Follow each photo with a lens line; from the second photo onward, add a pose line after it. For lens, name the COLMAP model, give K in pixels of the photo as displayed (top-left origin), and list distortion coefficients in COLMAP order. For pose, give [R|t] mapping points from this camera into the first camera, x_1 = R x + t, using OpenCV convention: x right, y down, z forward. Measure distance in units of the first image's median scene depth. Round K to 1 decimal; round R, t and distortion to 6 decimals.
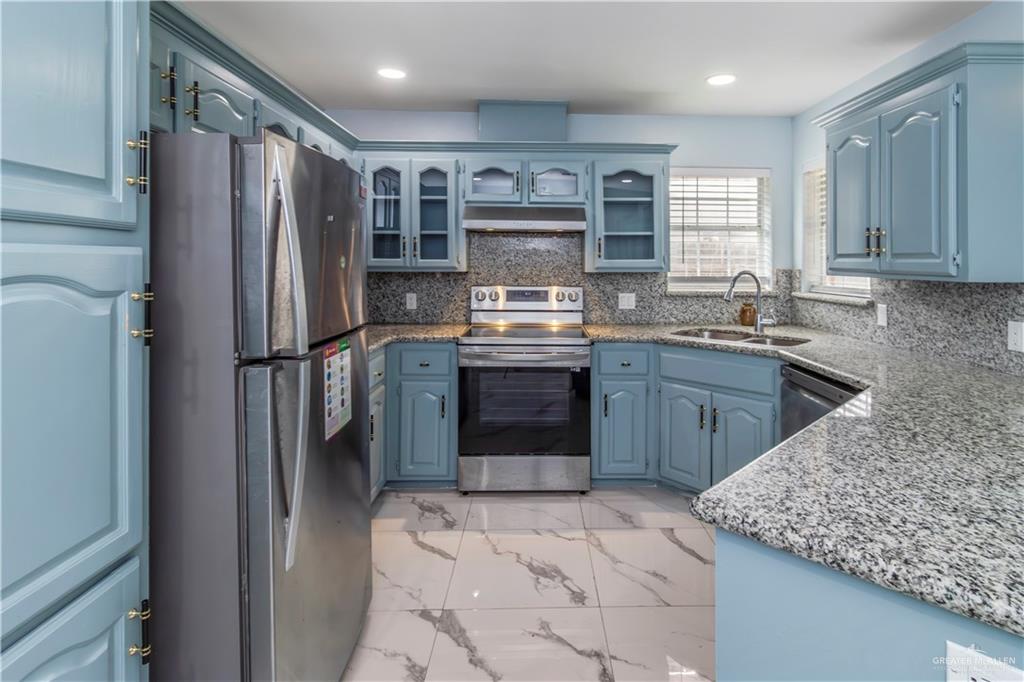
lens RADIAL K [[530.2, 0, 513.2], [0, 530.2, 259.8], [0, 0, 1]] dist [0.002323, 0.000116]
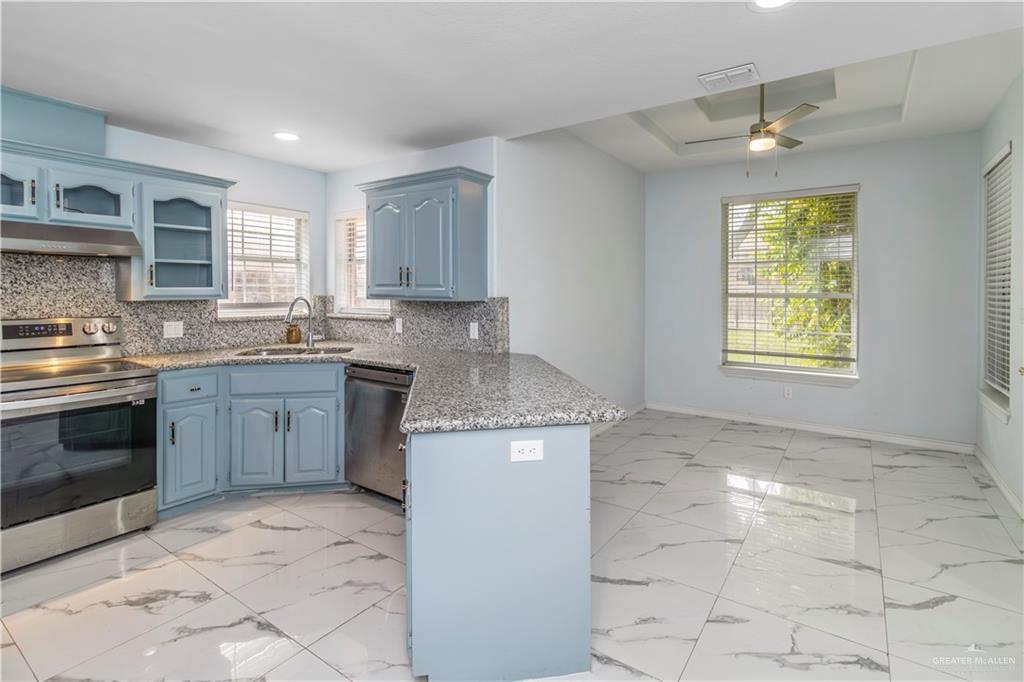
lens RADIAL K [[495.6, 0, 512.9], [0, 495.6, 292.3], [0, 0, 1]] dist [-0.001025, -0.000132]
pose [[0.601920, -0.004832, 0.798542, -0.170814], [-0.003026, 0.999961, 0.008332, -0.000971], [-0.798551, -0.007432, 0.601881, -0.066497]]
